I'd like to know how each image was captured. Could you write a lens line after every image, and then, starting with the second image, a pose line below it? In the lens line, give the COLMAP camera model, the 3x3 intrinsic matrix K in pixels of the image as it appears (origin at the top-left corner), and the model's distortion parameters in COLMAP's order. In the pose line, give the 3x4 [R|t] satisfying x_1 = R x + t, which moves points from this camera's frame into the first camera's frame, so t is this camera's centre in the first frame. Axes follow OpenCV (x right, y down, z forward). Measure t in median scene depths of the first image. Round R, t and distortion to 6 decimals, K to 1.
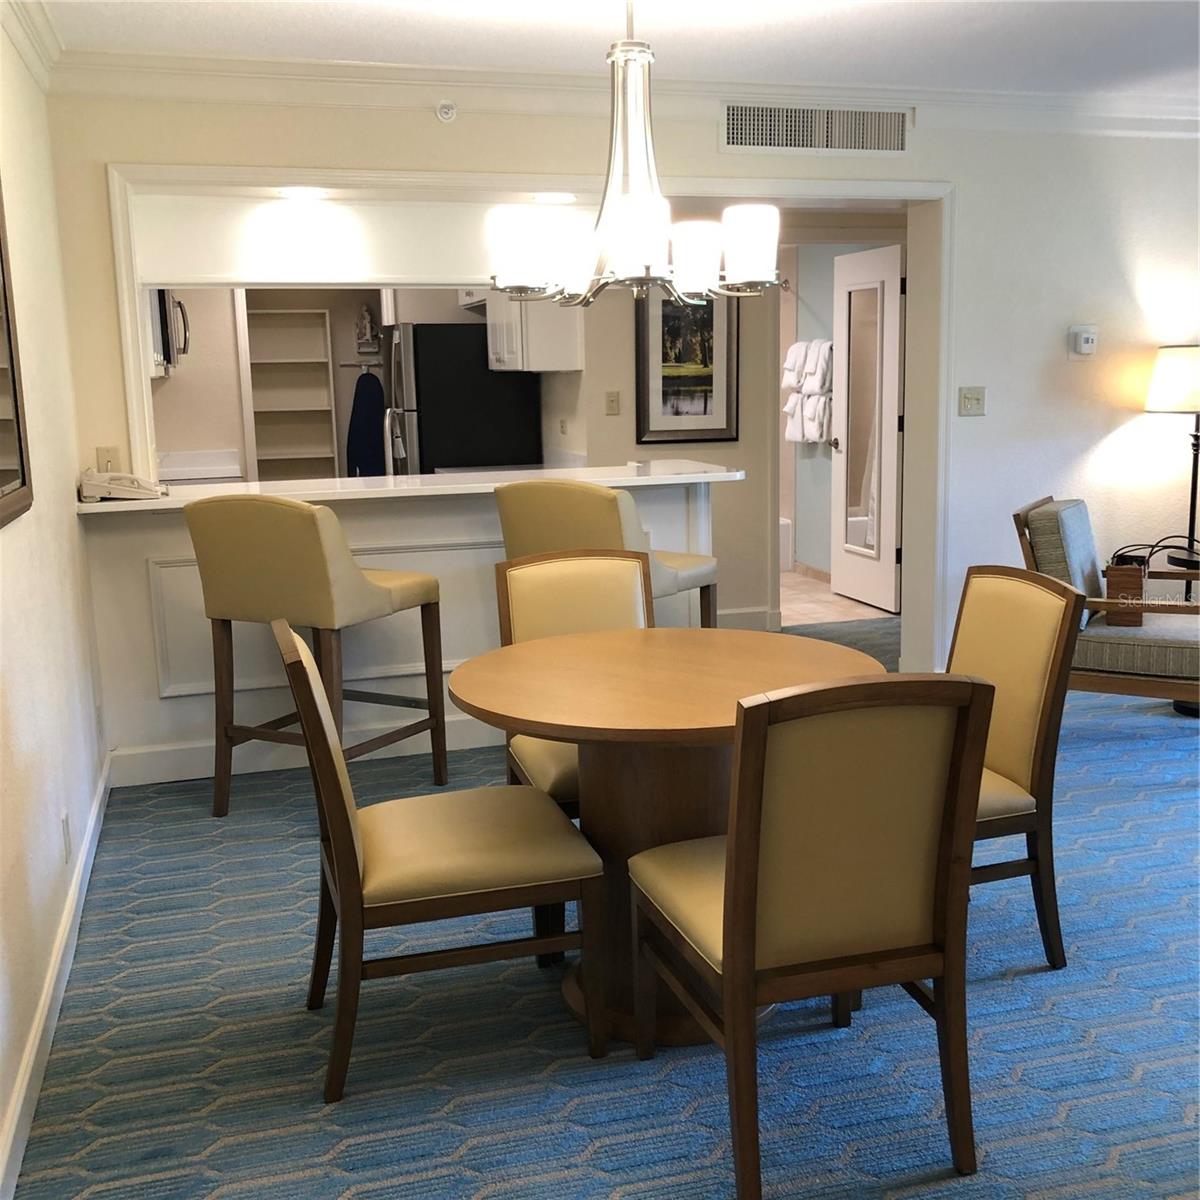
lens RADIAL K [[1350.6, 0, 594.8], [0, 1350.6, 604.7], [0, 0, 1]] dist [0.034261, 0.000000]
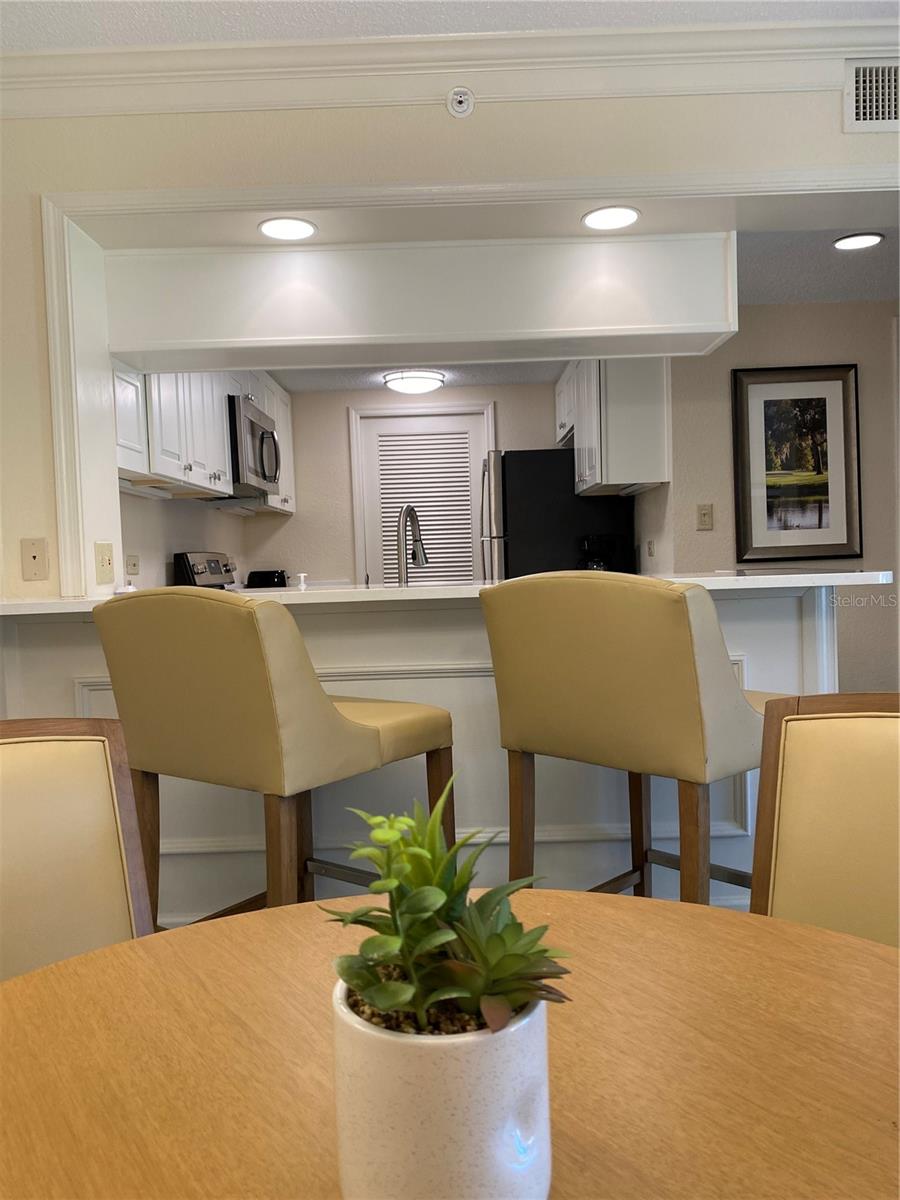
lens RADIAL K [[920.0, 0, 448.8], [0, 920.0, 594.1], [0, 0, 1]] dist [0.036200, 0.004525]
pose [[0.957513, -0.005820, -0.288331, 0.025665], [-0.032628, 0.991191, -0.128362, -0.016945], [0.286538, 0.132316, 0.948888, 0.385447]]
